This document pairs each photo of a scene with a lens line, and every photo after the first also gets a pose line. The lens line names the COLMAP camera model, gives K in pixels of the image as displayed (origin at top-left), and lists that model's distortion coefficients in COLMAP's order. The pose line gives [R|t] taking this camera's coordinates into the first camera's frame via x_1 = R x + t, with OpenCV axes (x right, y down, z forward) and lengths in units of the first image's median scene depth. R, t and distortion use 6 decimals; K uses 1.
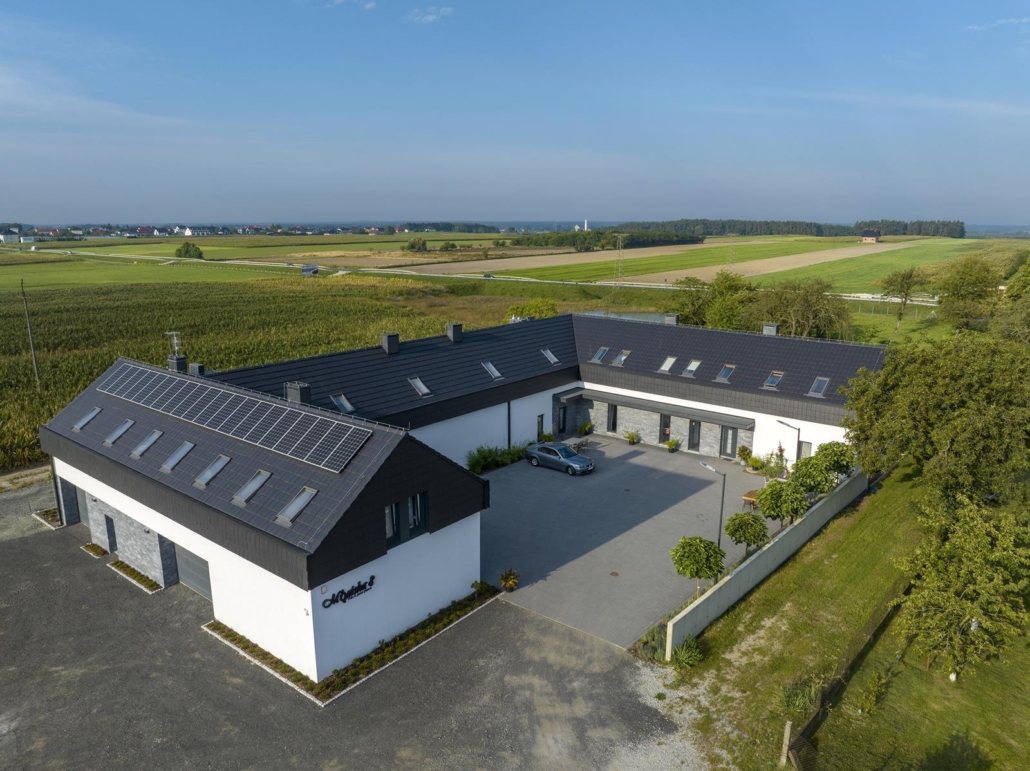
lens RADIAL K [[726.3, 0, 510.6], [0, 726.3, 400.0], [0, 0, 1]] dist [-0.045446, 0.015908]
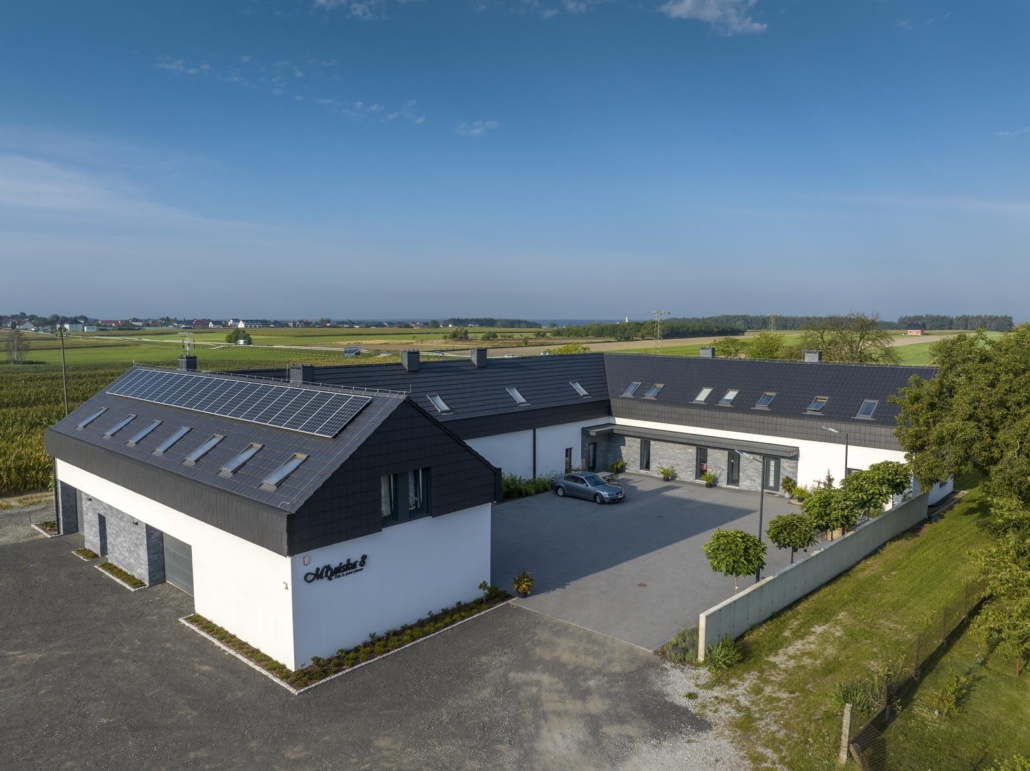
lens RADIAL K [[726.3, 0, 510.7], [0, 726.3, 394.6], [0, 0, 1]] dist [-0.045446, 0.015908]
pose [[0.998326, 0.008012, -0.057275, 0.029185], [-0.015909, 0.990196, -0.138777, 0.125752], [0.055601, 0.139456, 0.988666, 0.074059]]
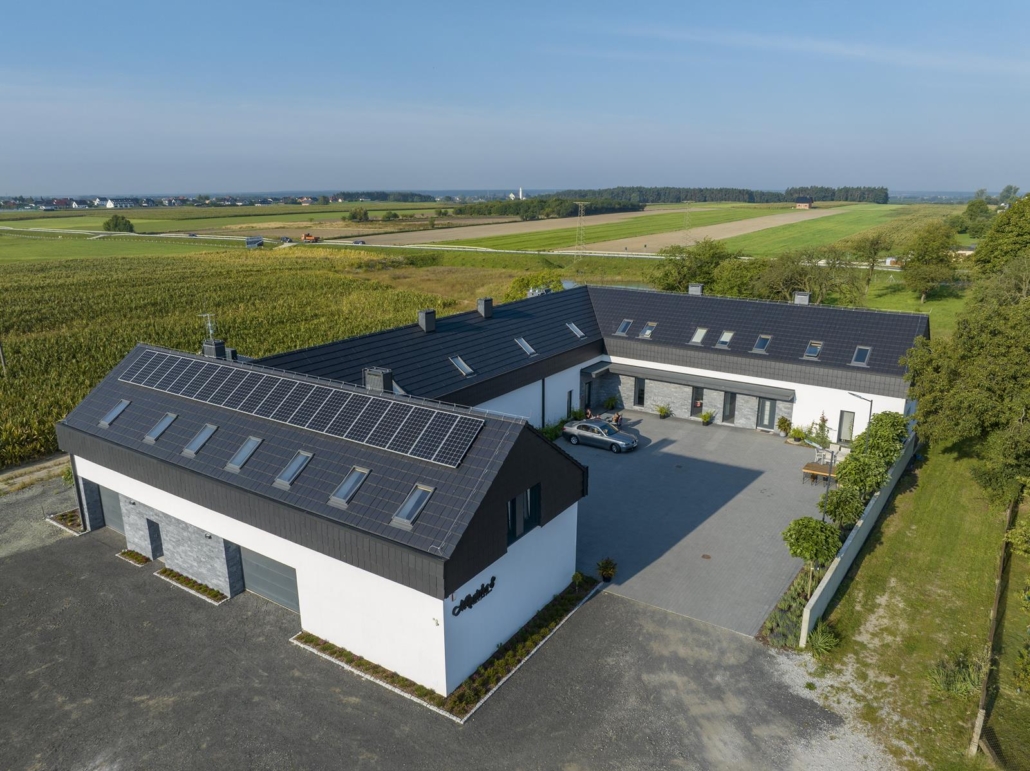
lens RADIAL K [[726.3, 0, 511.0], [0, 726.3, 394.3], [0, 0, 1]] dist [-0.045446, 0.015908]
pose [[0.995909, -0.029241, 0.085494, -0.180014], [0.026367, 0.999055, 0.034556, -0.015867], [-0.086424, -0.032161, 0.995739, 0.062481]]
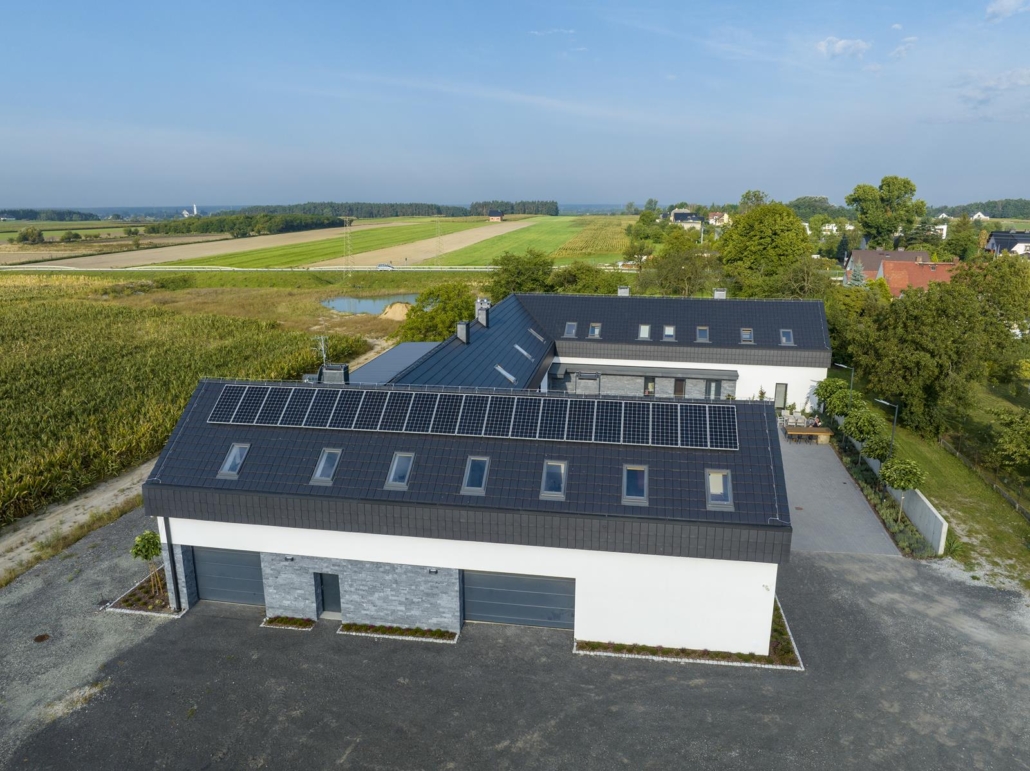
lens RADIAL K [[726.3, 0, 513.2], [0, 726.3, 392.1], [0, 0, 1]] dist [-0.045446, 0.015908]
pose [[0.869096, -0.126783, 0.478119, -0.723361], [0.121076, 0.991716, 0.042890, -0.043792], [-0.479596, 0.020613, 0.877247, 0.194827]]
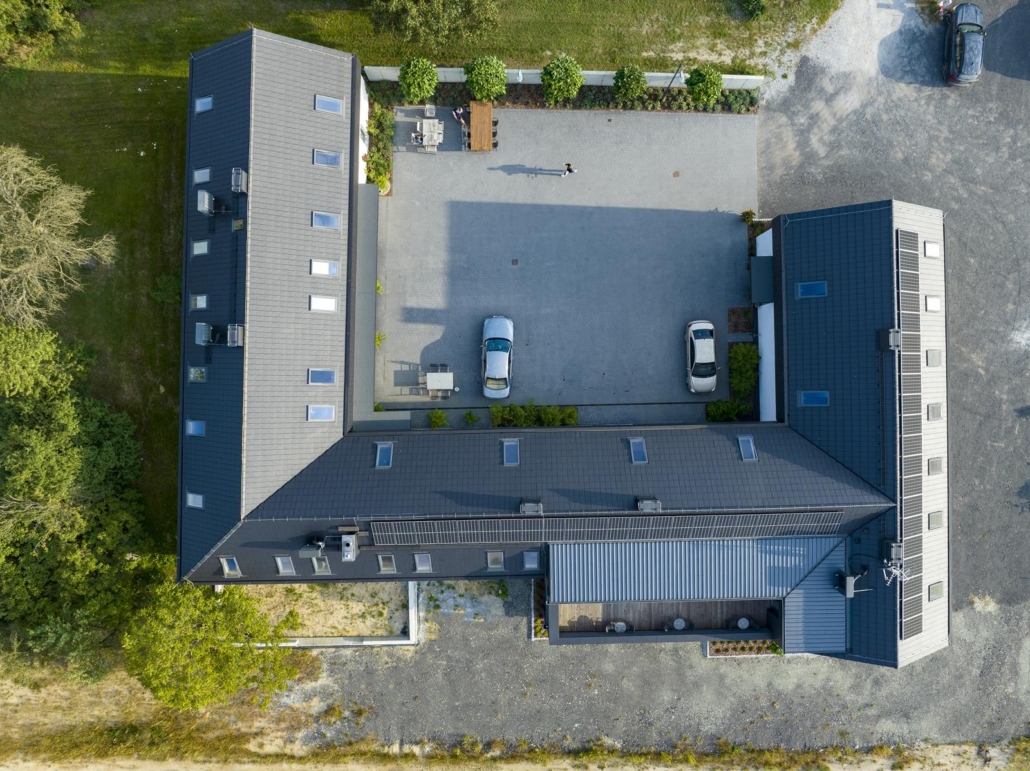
lens RADIAL K [[726.3, 0, 507.6], [0, 726.3, 382.5], [0, 0, 1]] dist [-0.045446, 0.015908]
pose [[-0.646739, -0.762643, -0.010201, 0.061594], [0.184271, -0.169216, 0.968199, -1.097766], [-0.740117, 0.624292, 0.249971, 1.062847]]
